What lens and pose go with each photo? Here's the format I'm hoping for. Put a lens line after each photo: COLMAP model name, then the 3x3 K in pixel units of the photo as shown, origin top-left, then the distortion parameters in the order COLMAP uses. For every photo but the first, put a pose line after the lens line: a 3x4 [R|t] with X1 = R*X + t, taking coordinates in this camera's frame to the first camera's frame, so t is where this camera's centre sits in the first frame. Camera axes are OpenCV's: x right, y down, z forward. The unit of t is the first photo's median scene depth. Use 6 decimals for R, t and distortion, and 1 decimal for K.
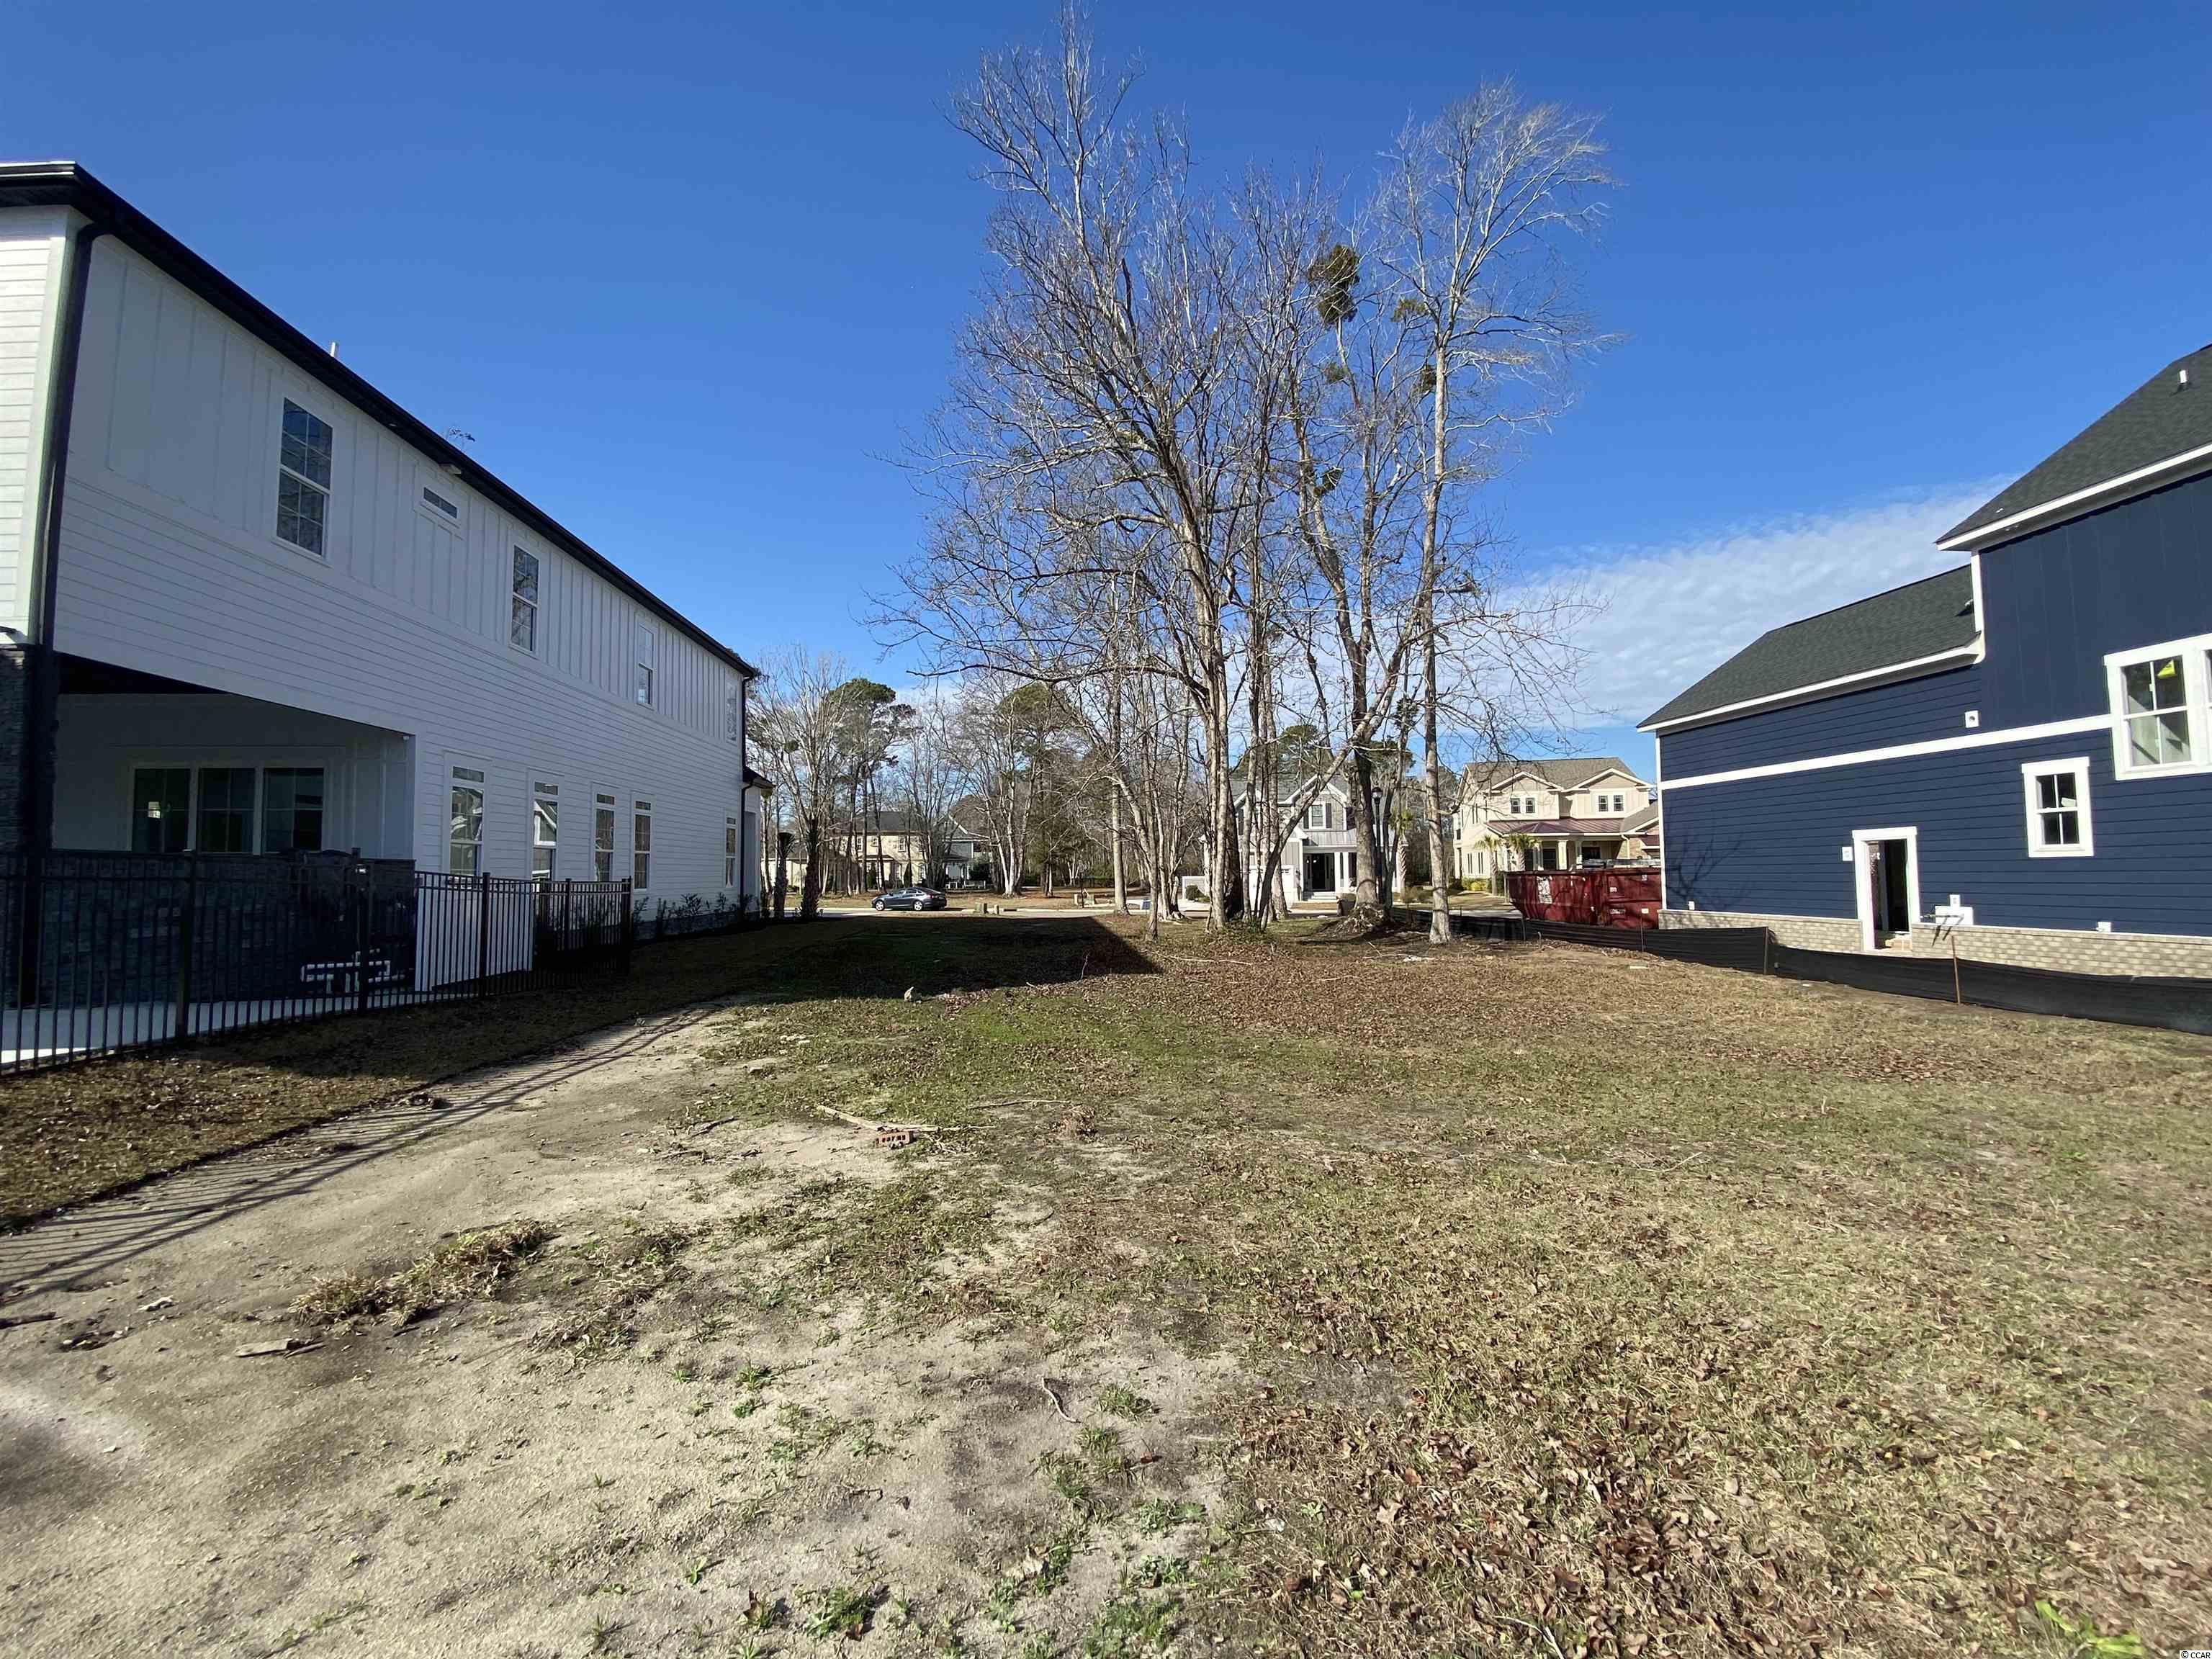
lens RADIAL K [[888.2, 0, 1099.5], [0, 888.2, 821.4], [0, 0, 1]] dist [0.000539, 0.000016]
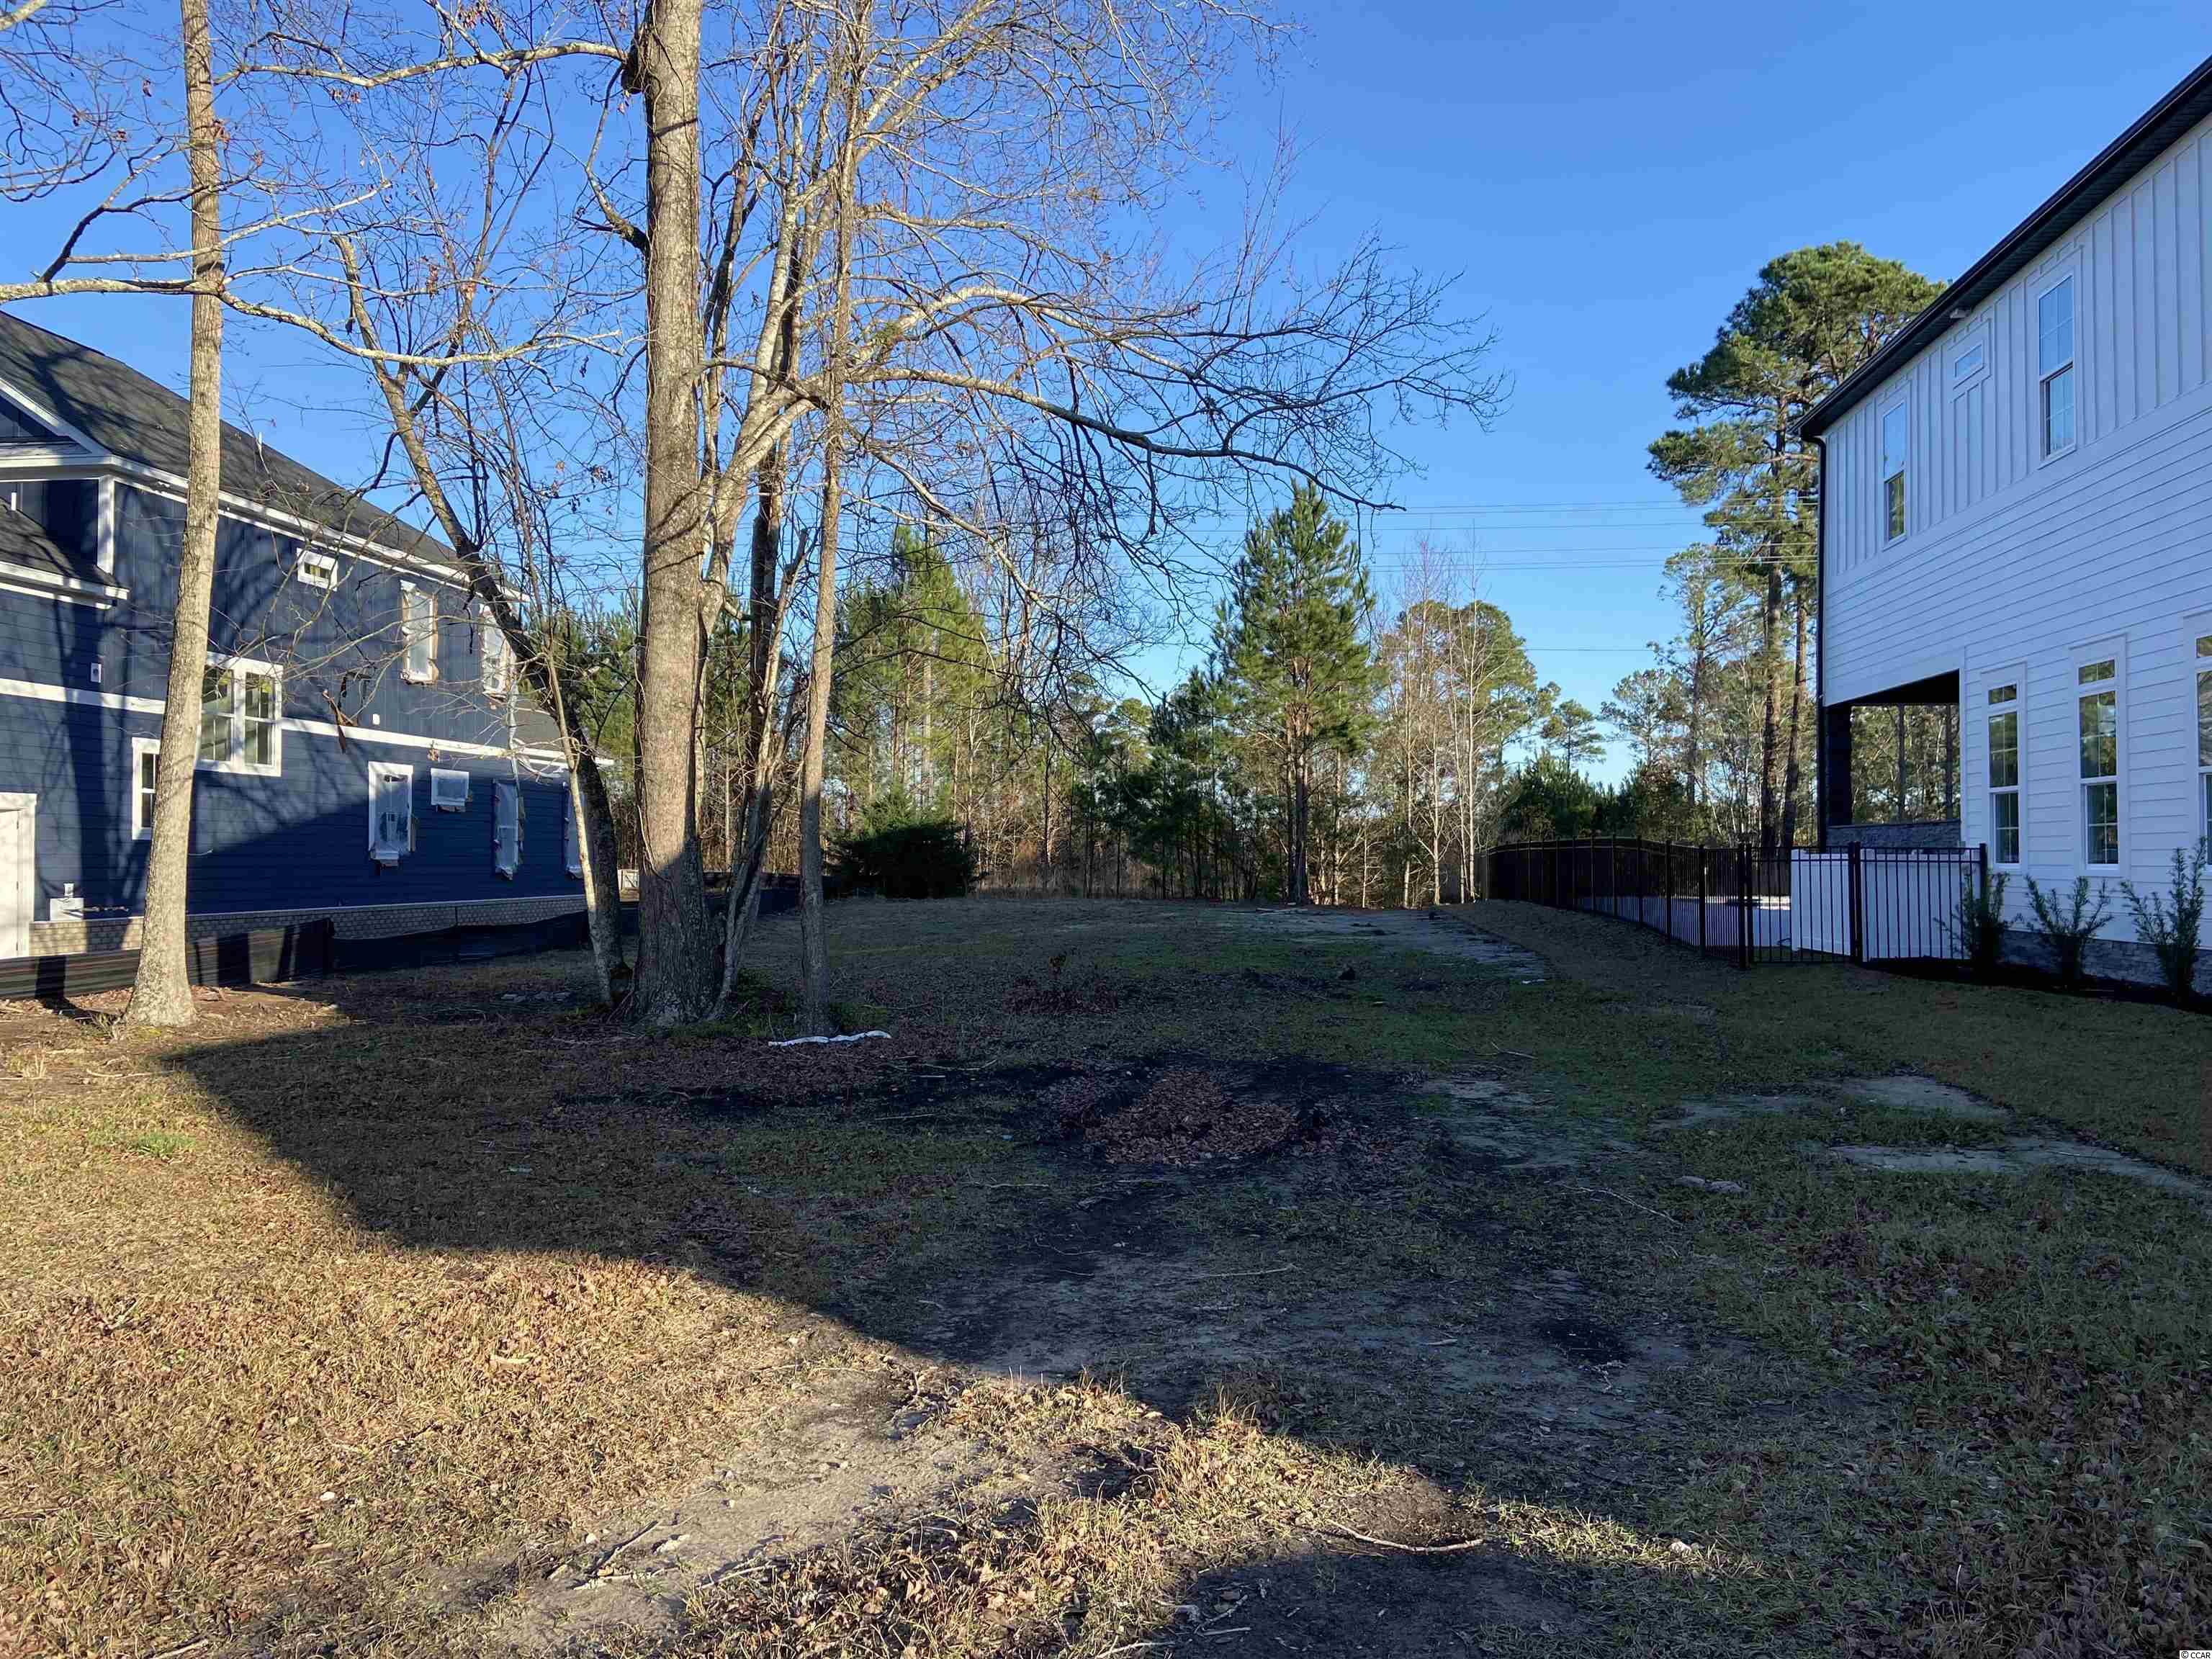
lens RADIAL K [[1677.7, 0, 1102.3], [0, 1677.7, 833.5], [0, 0, 1]] dist [0.047761, -0.000272]
pose [[-0.985892, 0.012783, 0.166895, -0.202340], [0.000882, 0.997463, -0.071188, 0.137173], [-0.167381, -0.070036, -0.983401, 2.187077]]
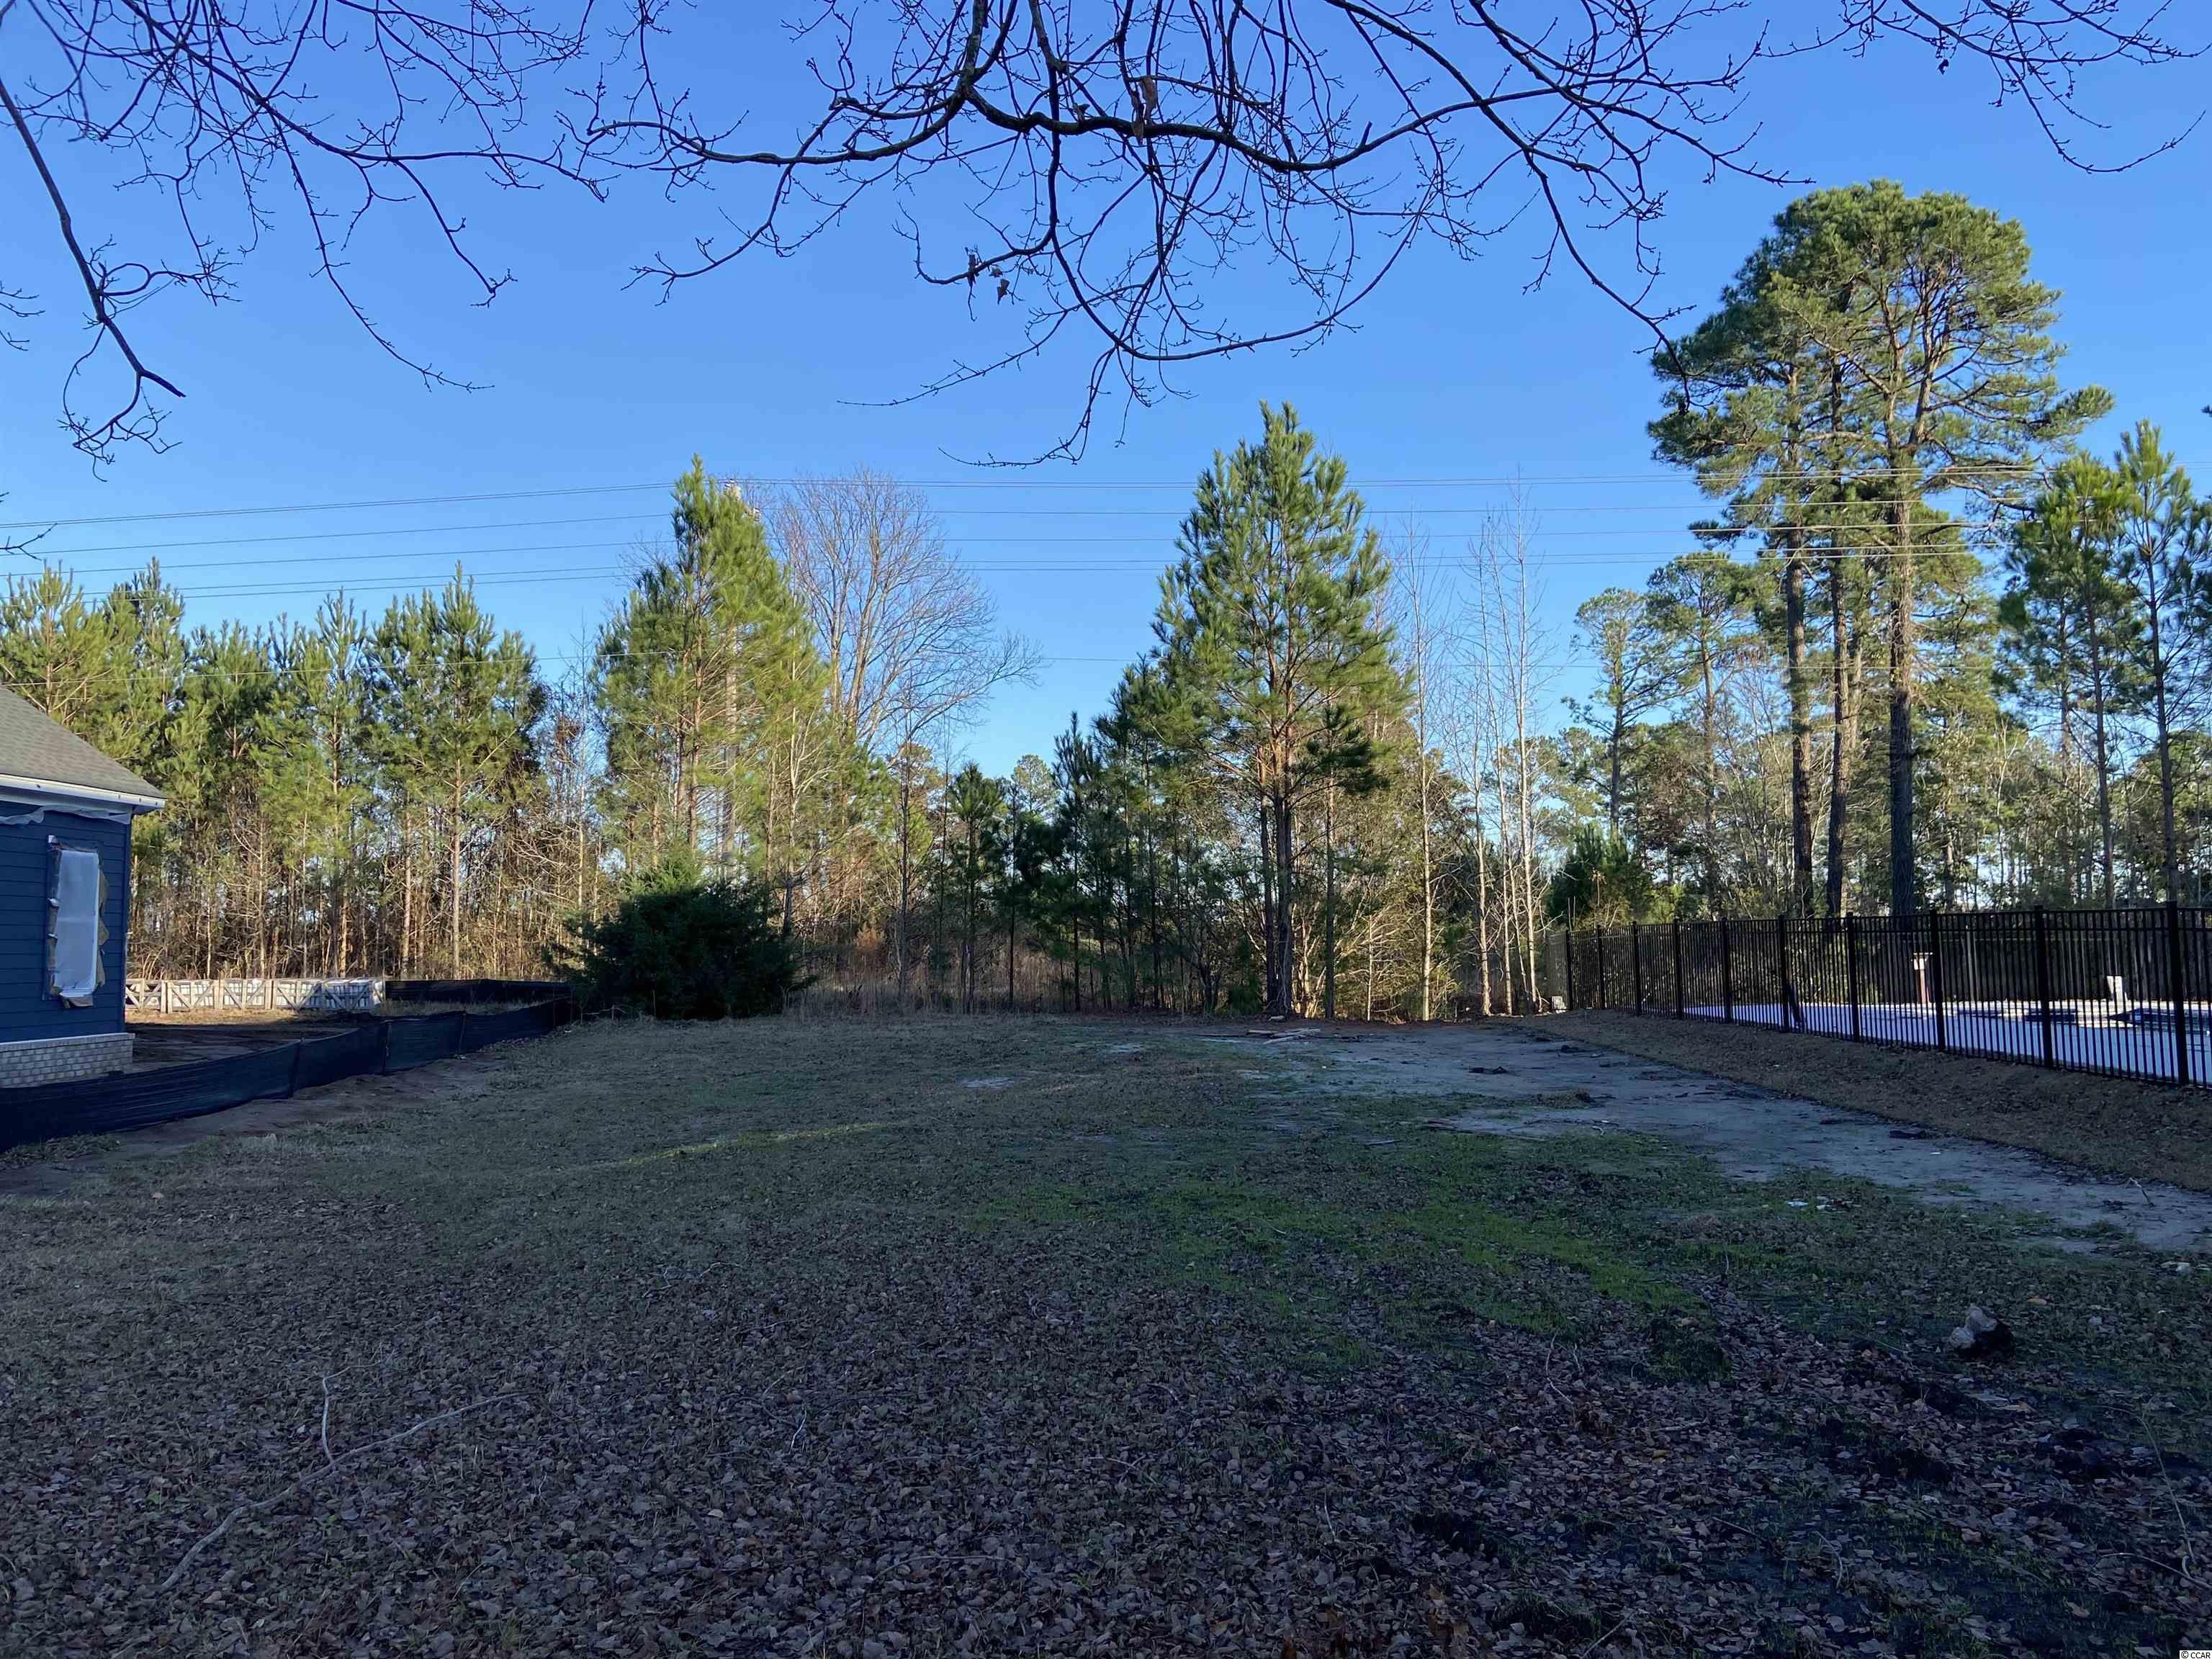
lens RADIAL K [[1677.7, 0, 1115.9], [0, 1677.7, 807.3], [0, 0, 1]] dist [0.047761, -0.000272]
pose [[-0.998226, 0.027473, 0.052828, -0.129764], [0.020039, 0.990449, -0.136418, 0.117805], [-0.056072, -0.135117, -0.989242, 1.902237]]
